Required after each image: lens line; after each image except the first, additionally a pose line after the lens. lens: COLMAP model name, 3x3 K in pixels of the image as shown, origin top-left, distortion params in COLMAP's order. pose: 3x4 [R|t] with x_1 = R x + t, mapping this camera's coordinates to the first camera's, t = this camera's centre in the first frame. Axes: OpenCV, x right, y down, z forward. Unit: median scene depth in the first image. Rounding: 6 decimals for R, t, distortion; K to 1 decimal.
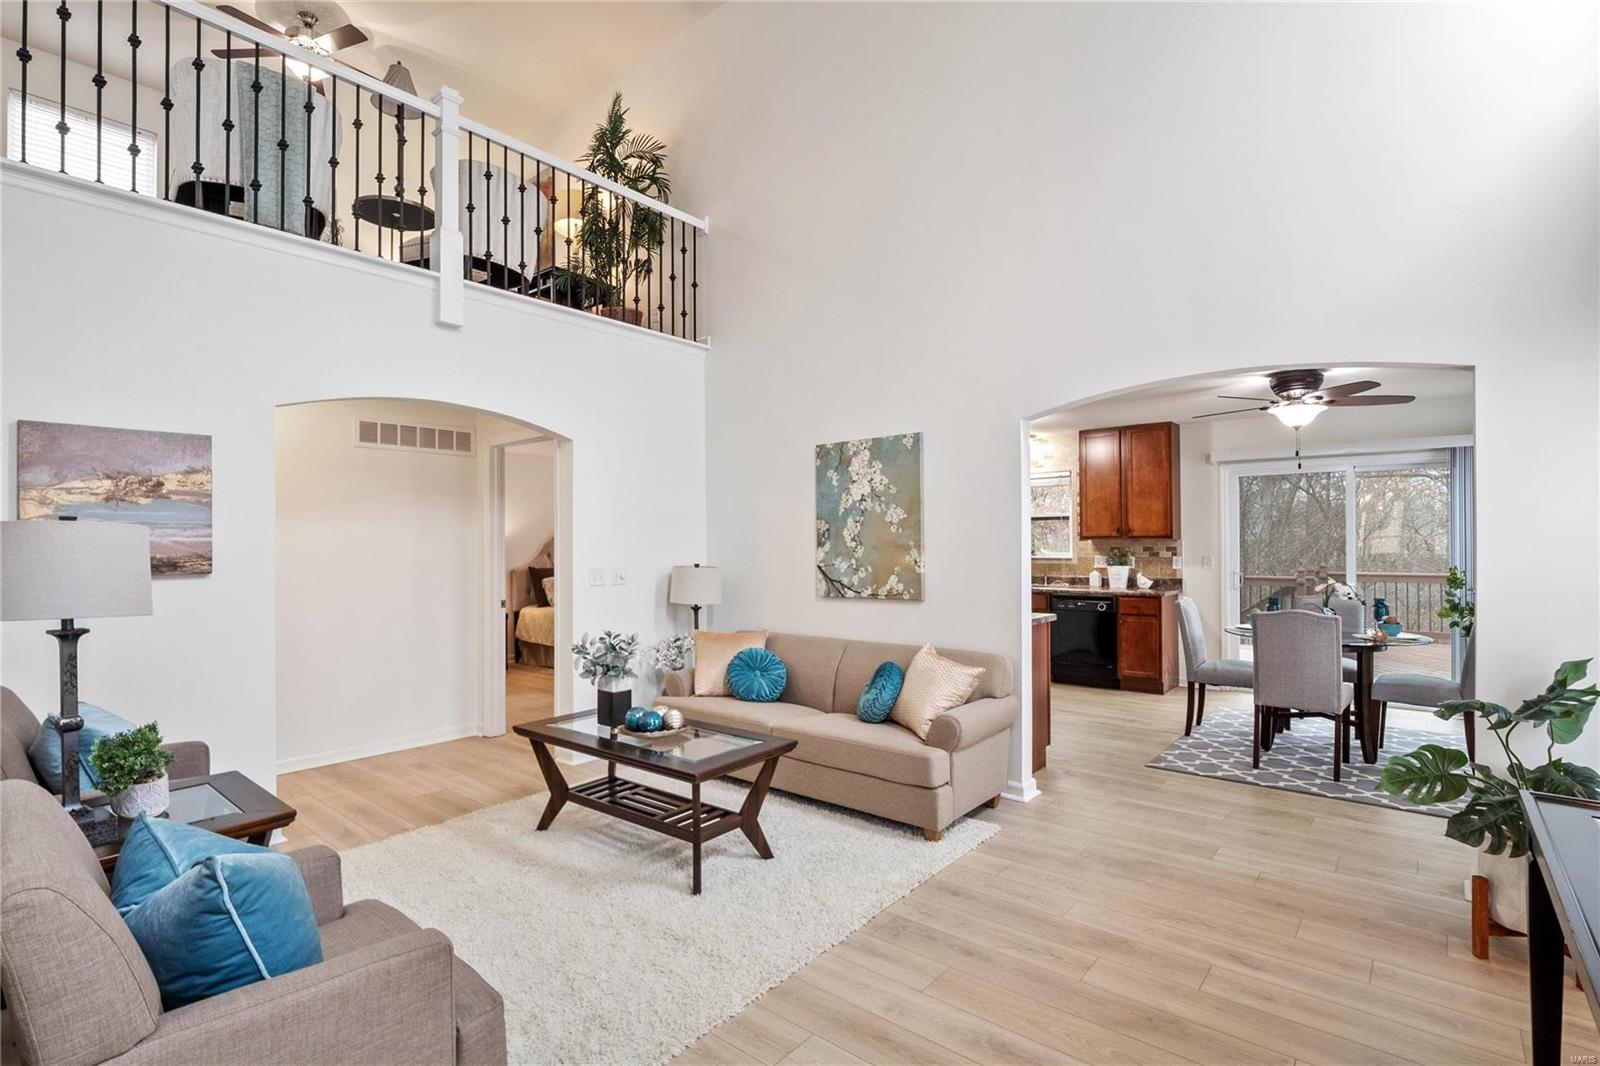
lens RADIAL K [[761.6, 0, 804.4], [0, 761.6, 537.6], [0, 0, 1]] dist [0.000629, -0.000163]
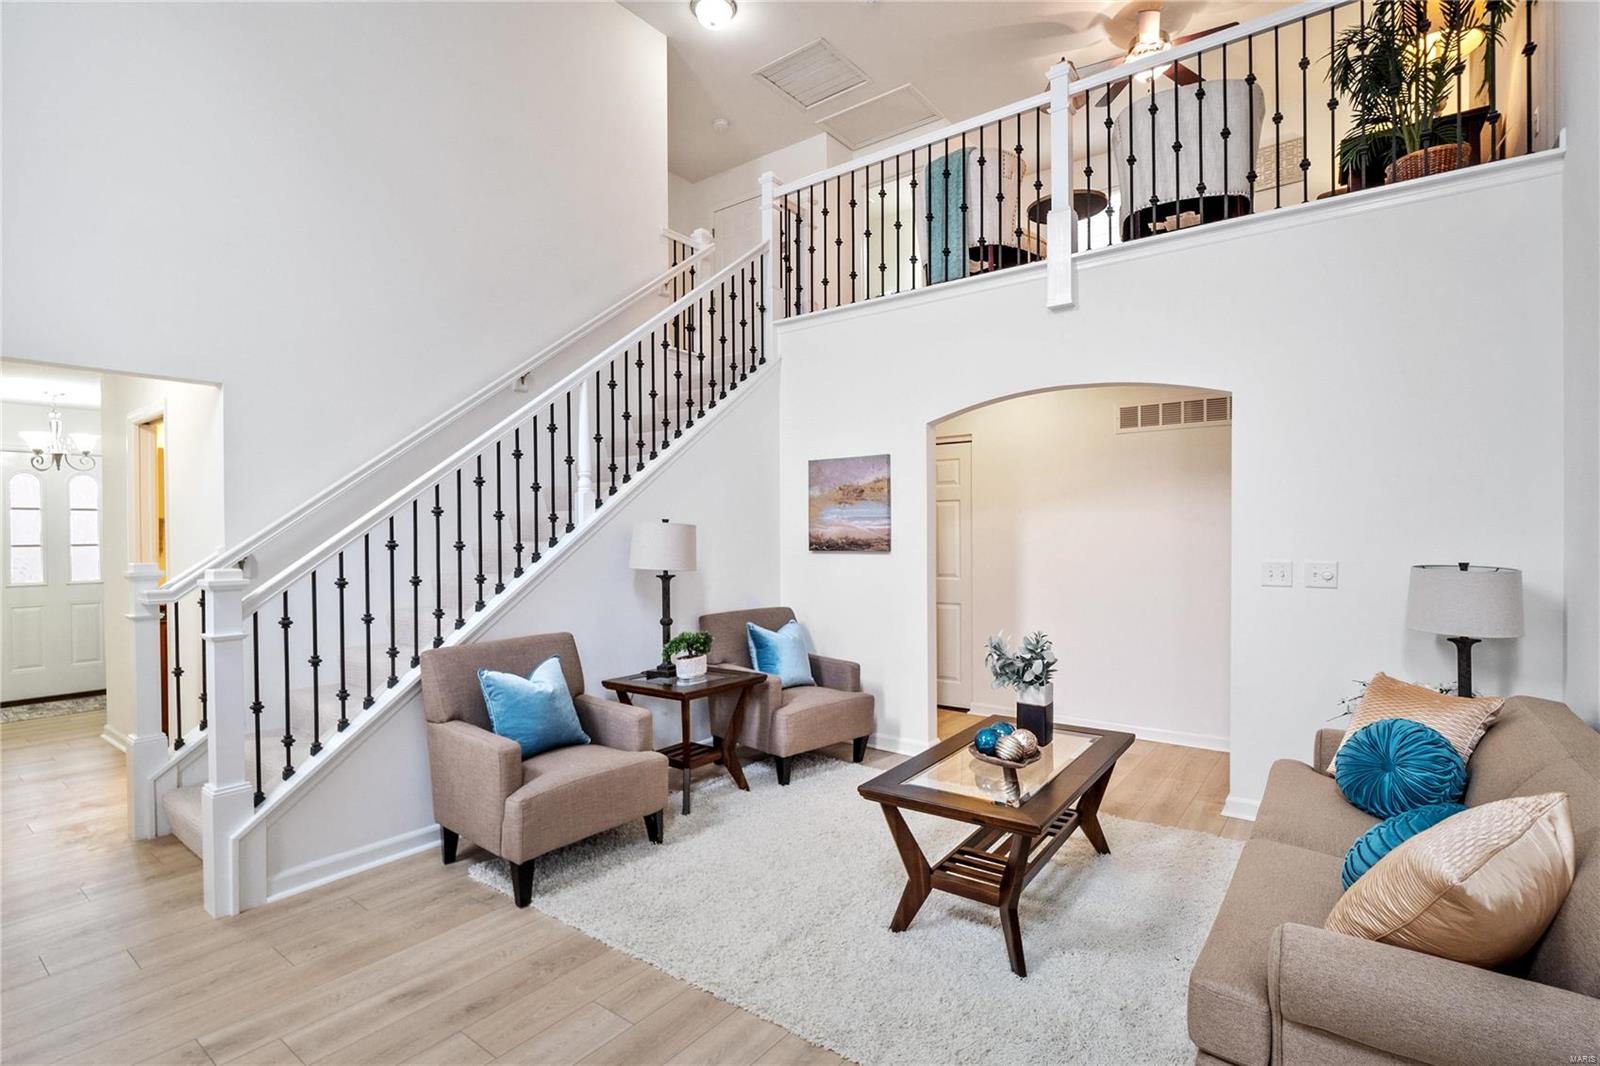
lens RADIAL K [[761.6, 0, 804.4], [0, 761.6, 537.6], [0, 0, 1]] dist [0.000629, -0.000163]
pose [[0.039211, 0.013398, -0.999141, 0.592519], [0.016605, 0.999763, 0.014058, -0.000231], [0.999093, -0.017142, 0.038979, 0.736996]]
